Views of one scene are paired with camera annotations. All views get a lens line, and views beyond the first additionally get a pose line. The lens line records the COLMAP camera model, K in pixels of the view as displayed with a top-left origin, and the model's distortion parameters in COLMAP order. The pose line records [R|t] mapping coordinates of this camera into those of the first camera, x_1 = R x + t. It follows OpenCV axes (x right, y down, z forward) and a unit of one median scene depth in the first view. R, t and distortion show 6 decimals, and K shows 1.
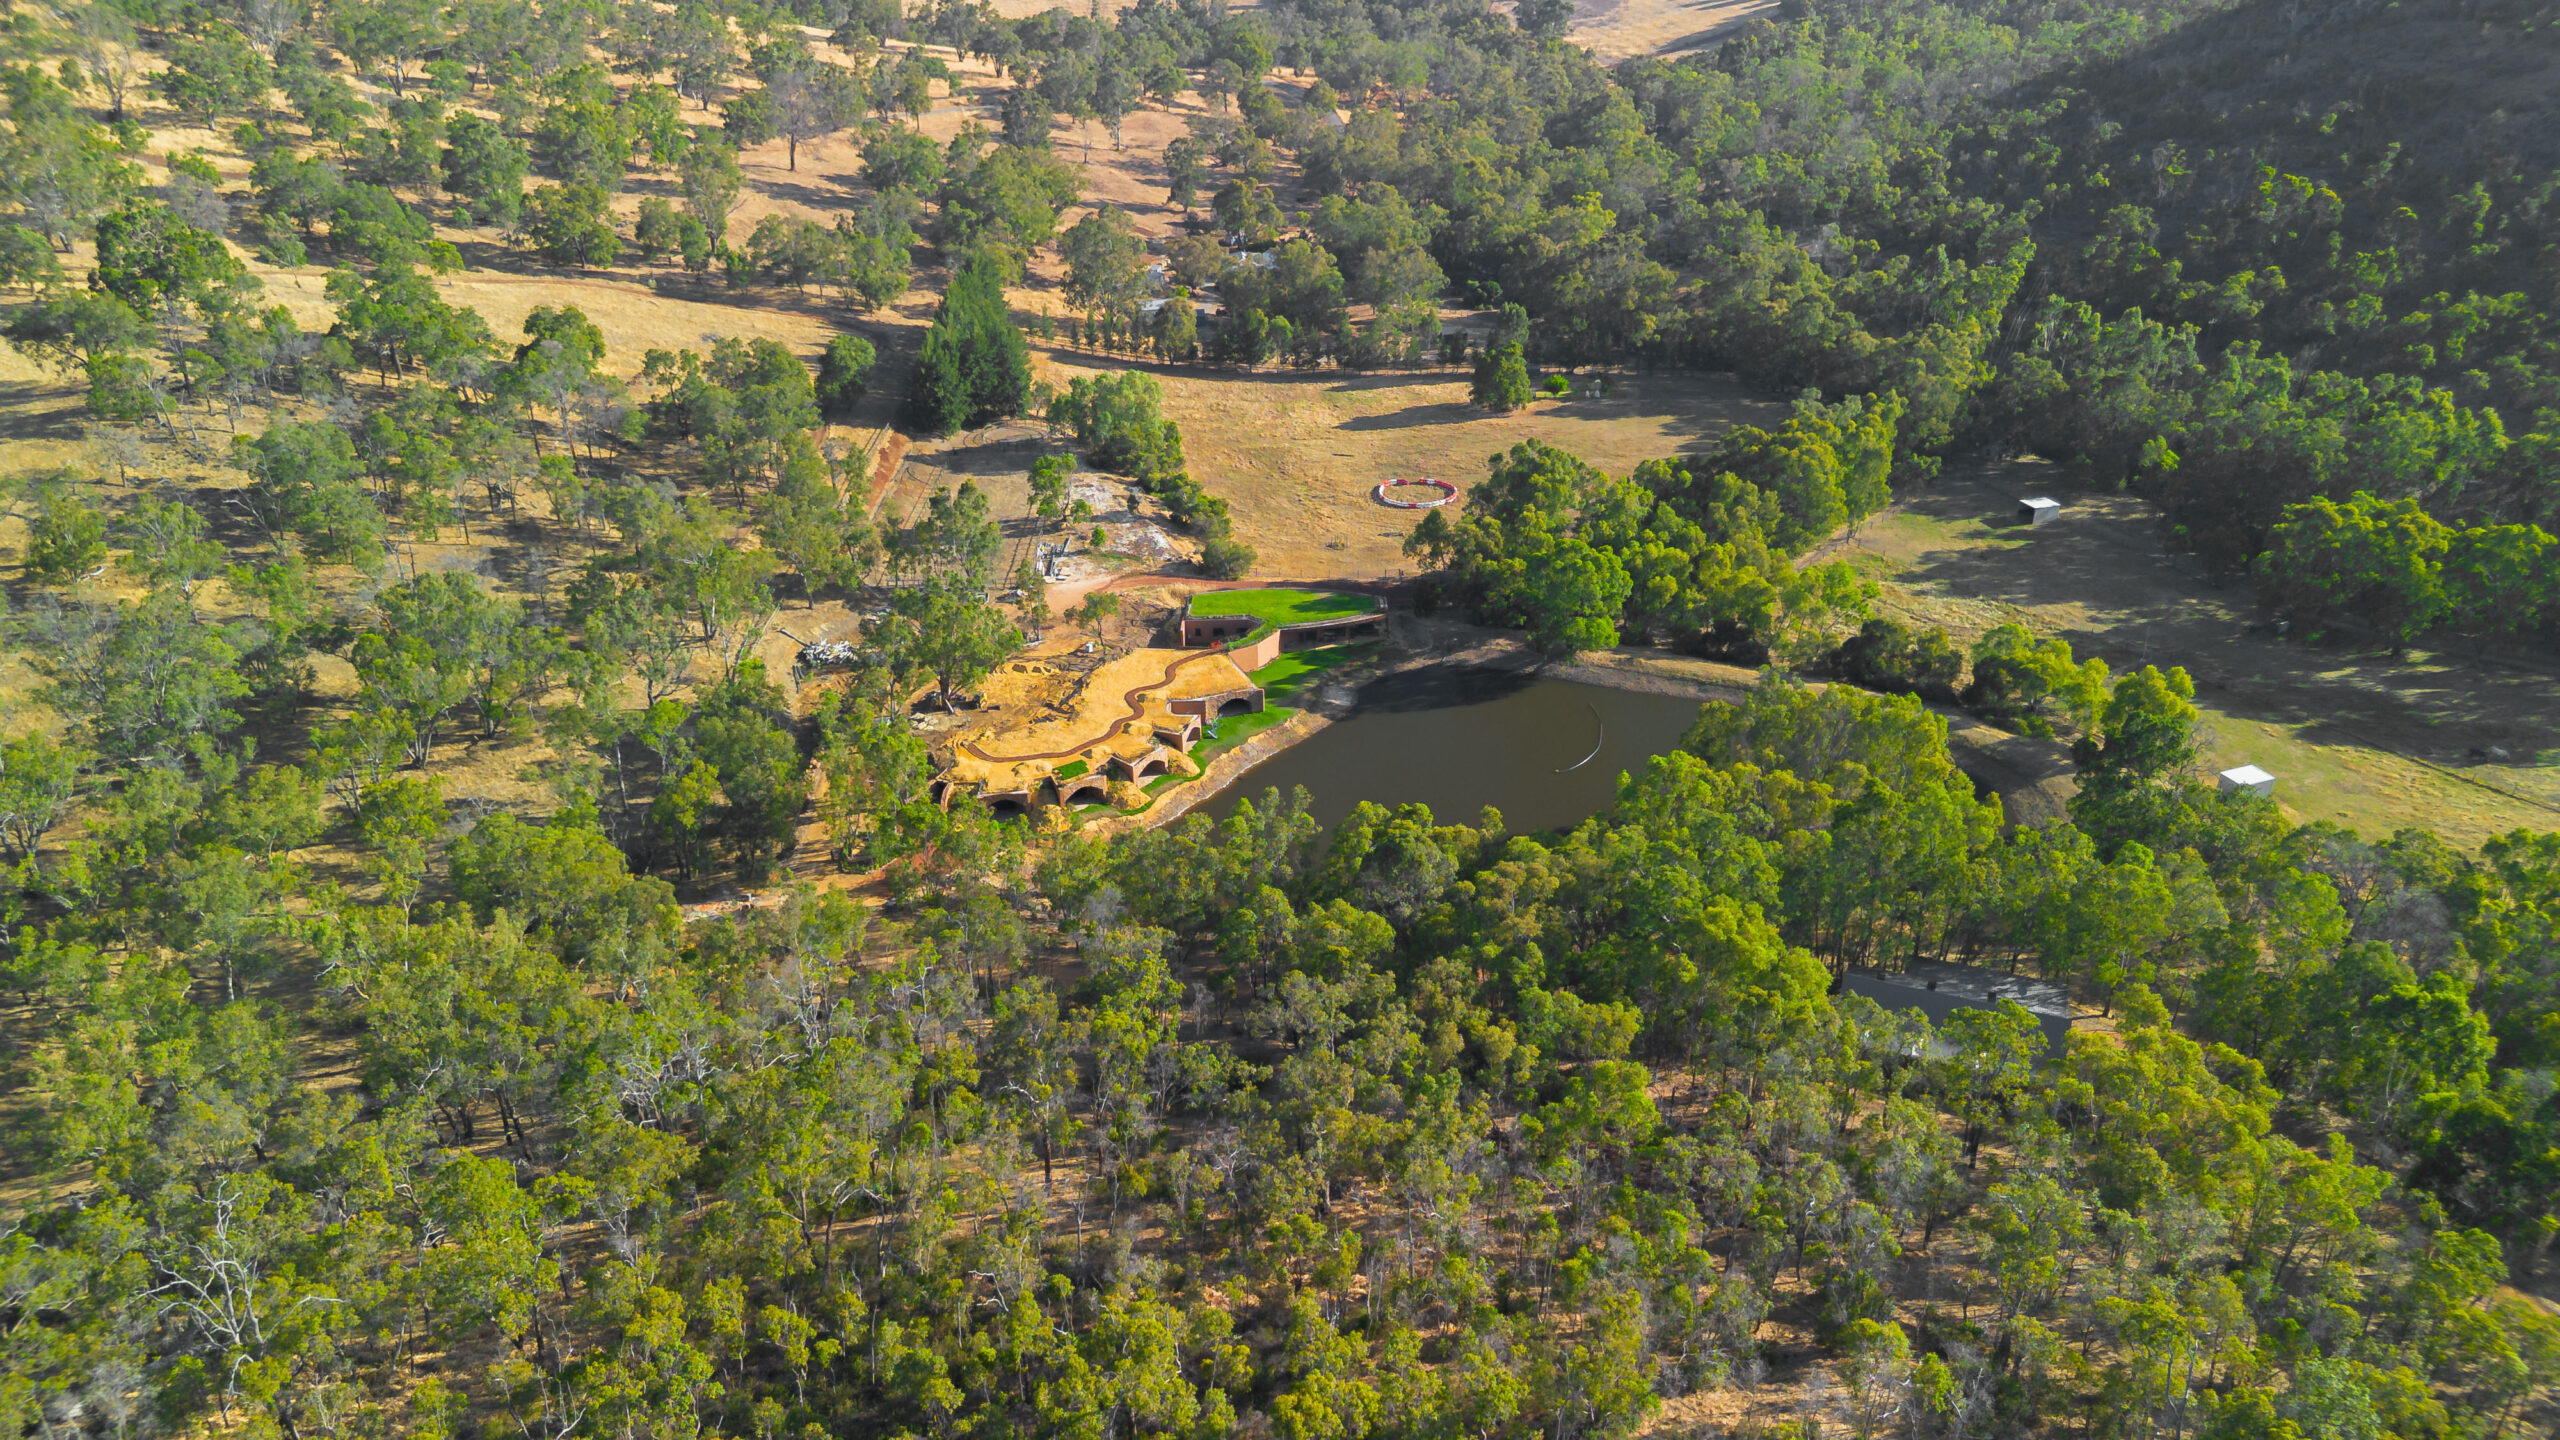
lens RADIAL K [[1822.5, 0, 1280.0], [0, 1822.5, 720.0], [0, 0, 1]] dist [0.083777, -0.080037]
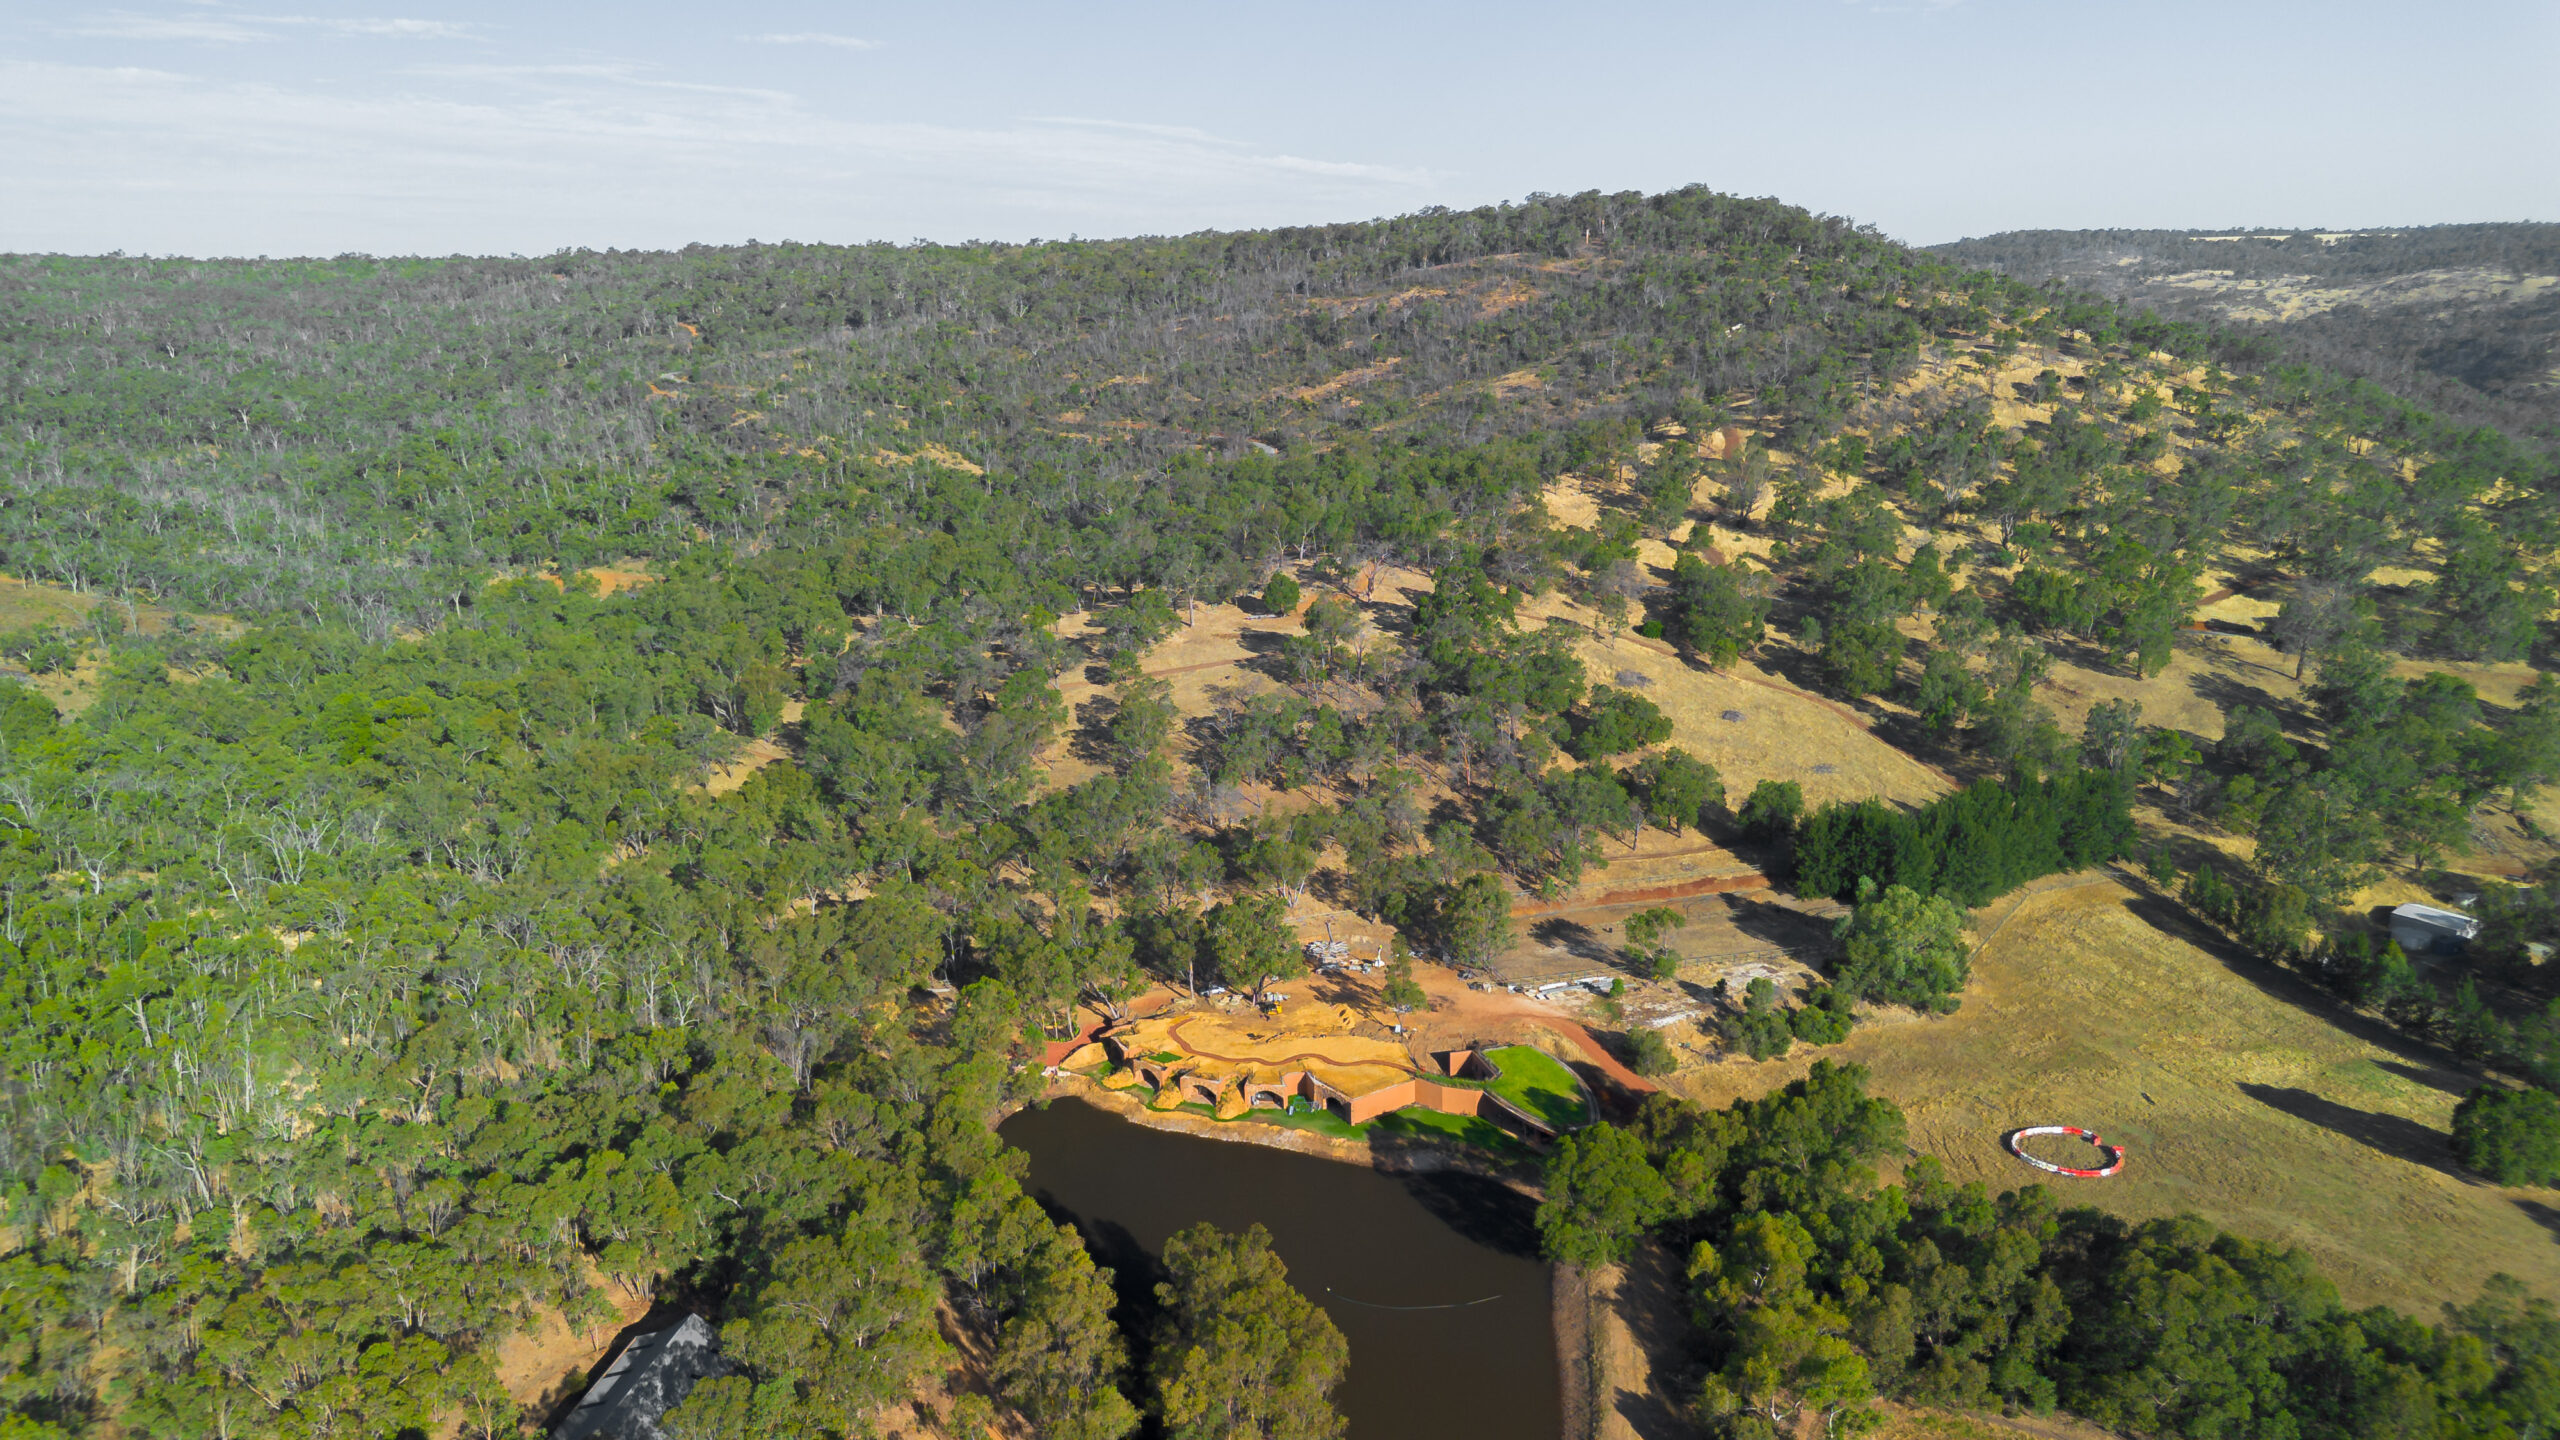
lens RADIAL K [[1832.5, 0, 1277.9], [0, 1832.5, 746.8], [0, 0, 1]] dist [0.071113, -0.072359]
pose [[0.273093, 0.241439, -0.931197, 0.849777], [-0.435082, 0.894331, 0.104284, -0.271643], [0.857977, 0.376668, 0.349281, 0.486179]]
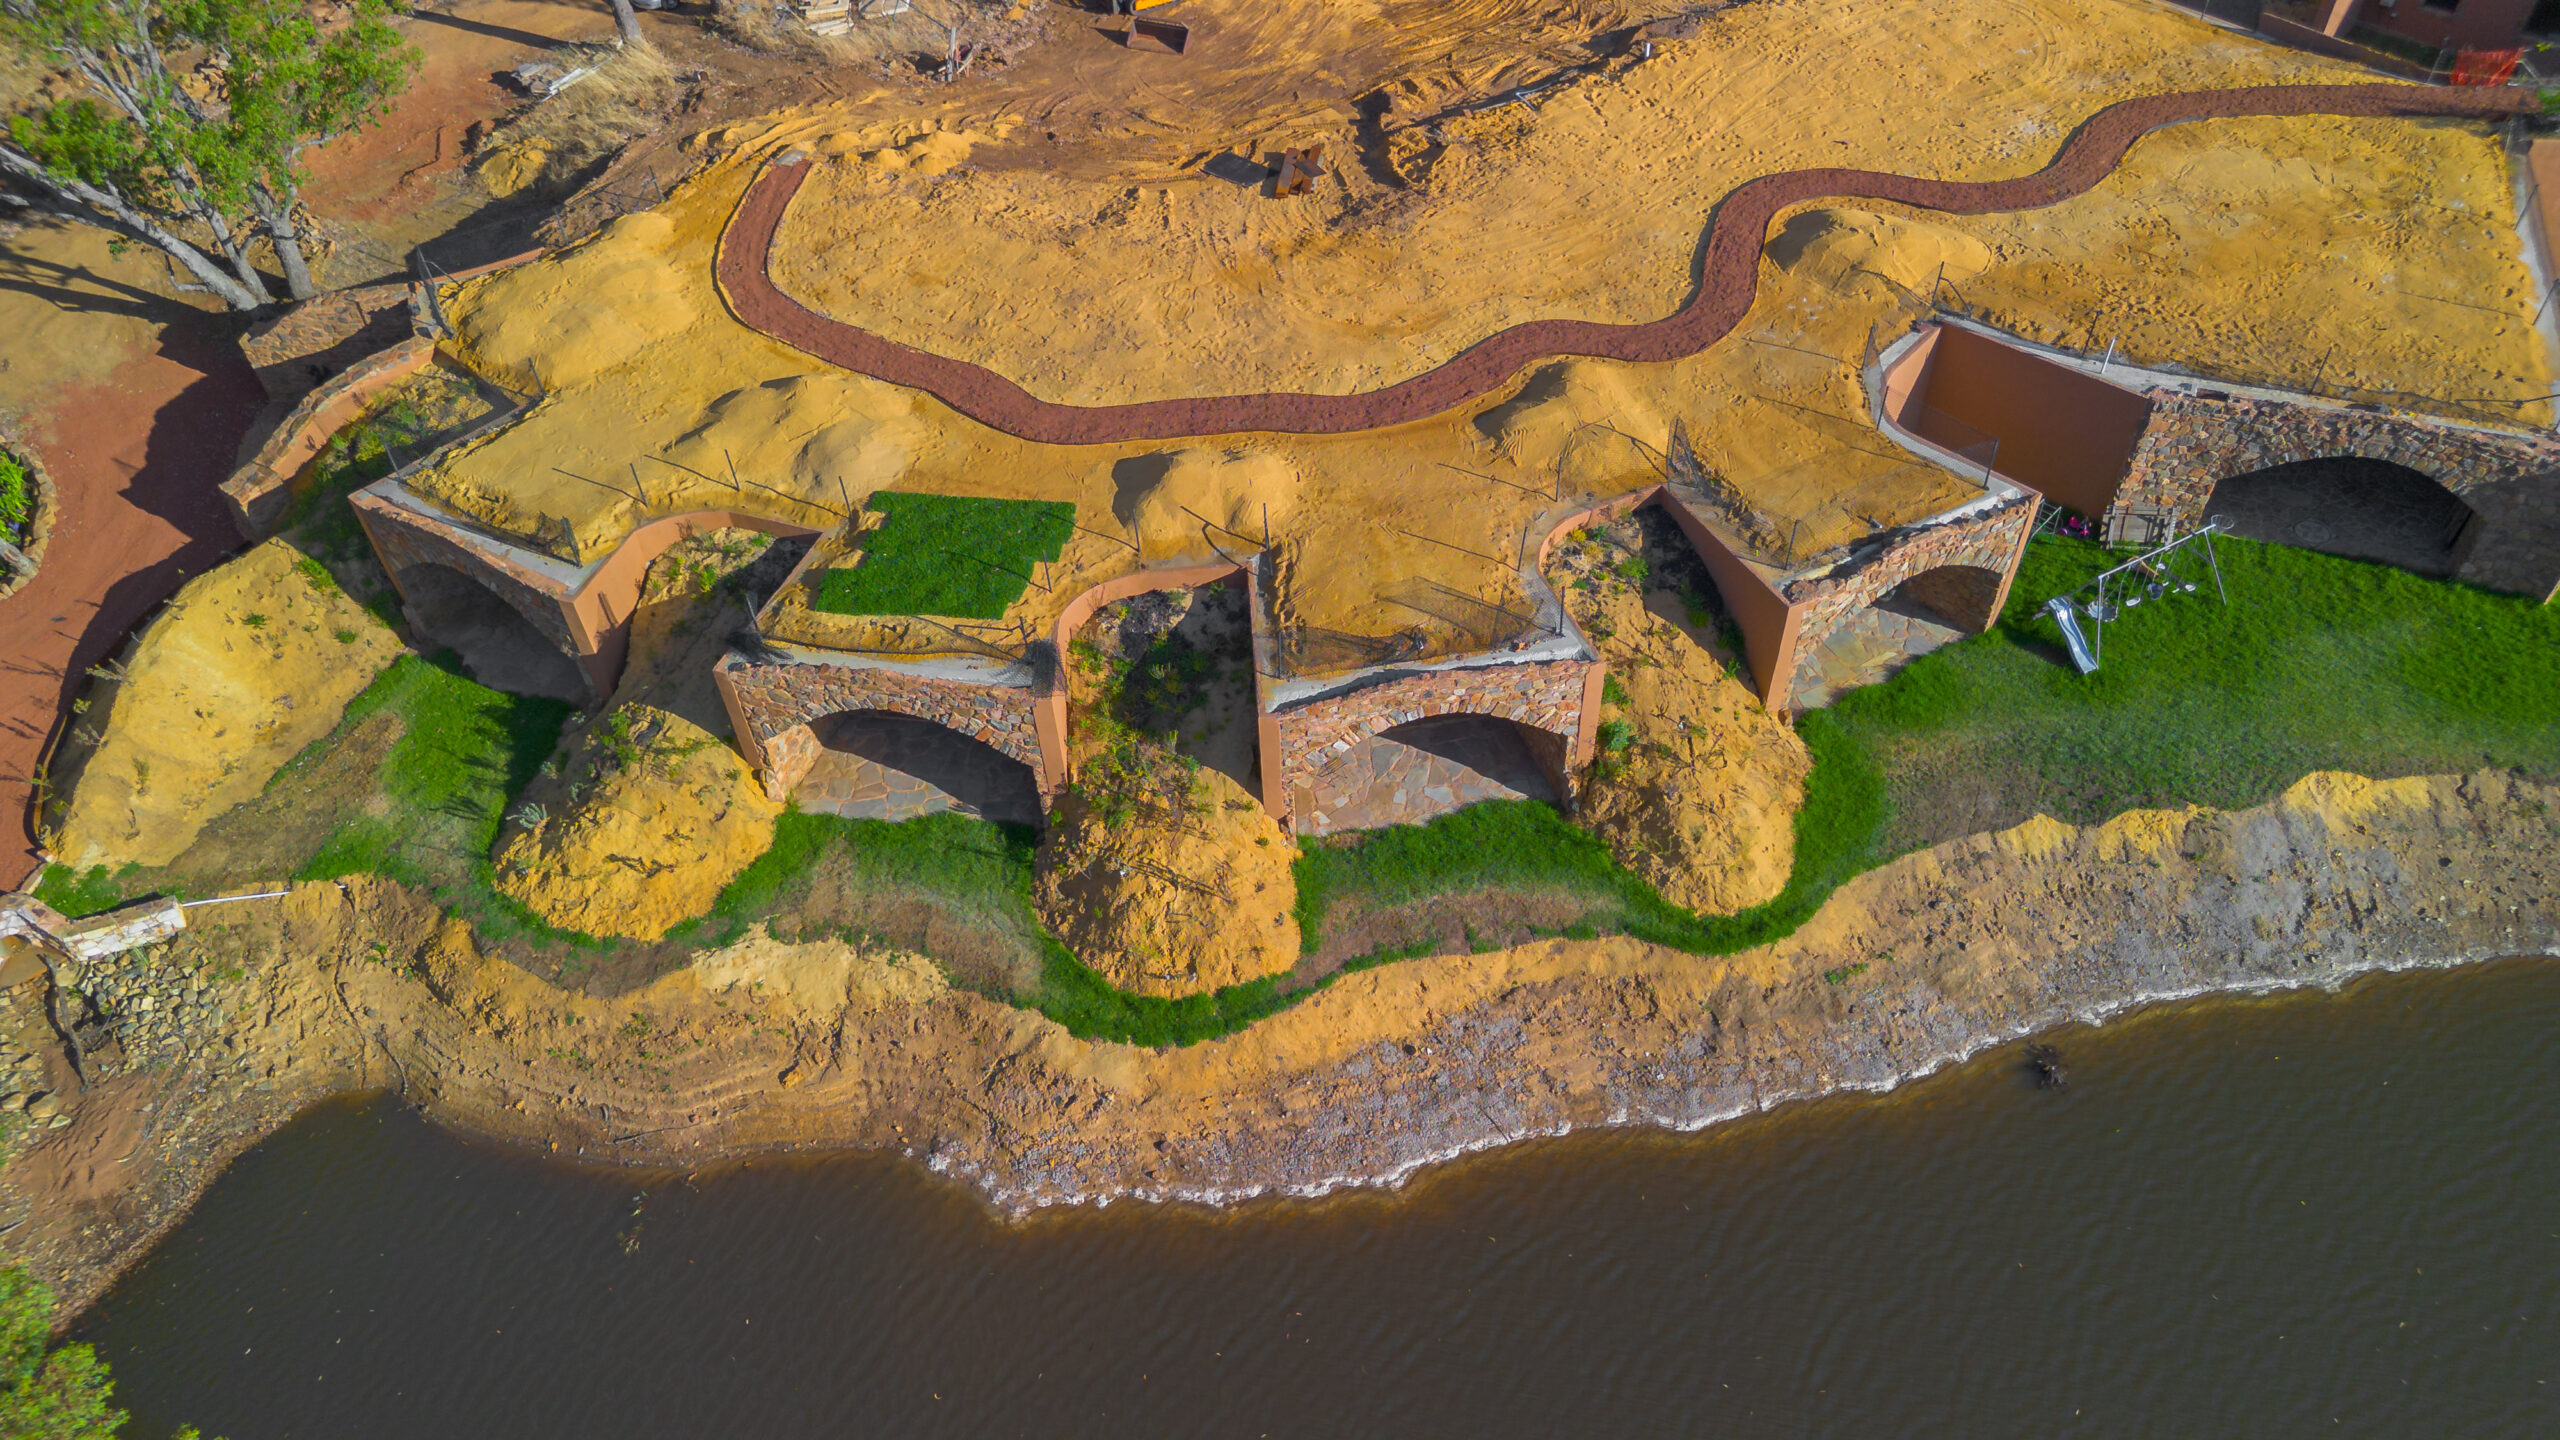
lens RADIAL K [[1832.5, 0, 1277.9], [0, 1832.5, 746.8], [0, 0, 1]] dist [0.071113, -0.072359]
pose [[0.757138, 0.473603, -0.449935, -0.012609], [-0.284349, 0.859020, 0.425712, -0.028587], [0.588122, -0.194384, 0.785065, 0.769018]]
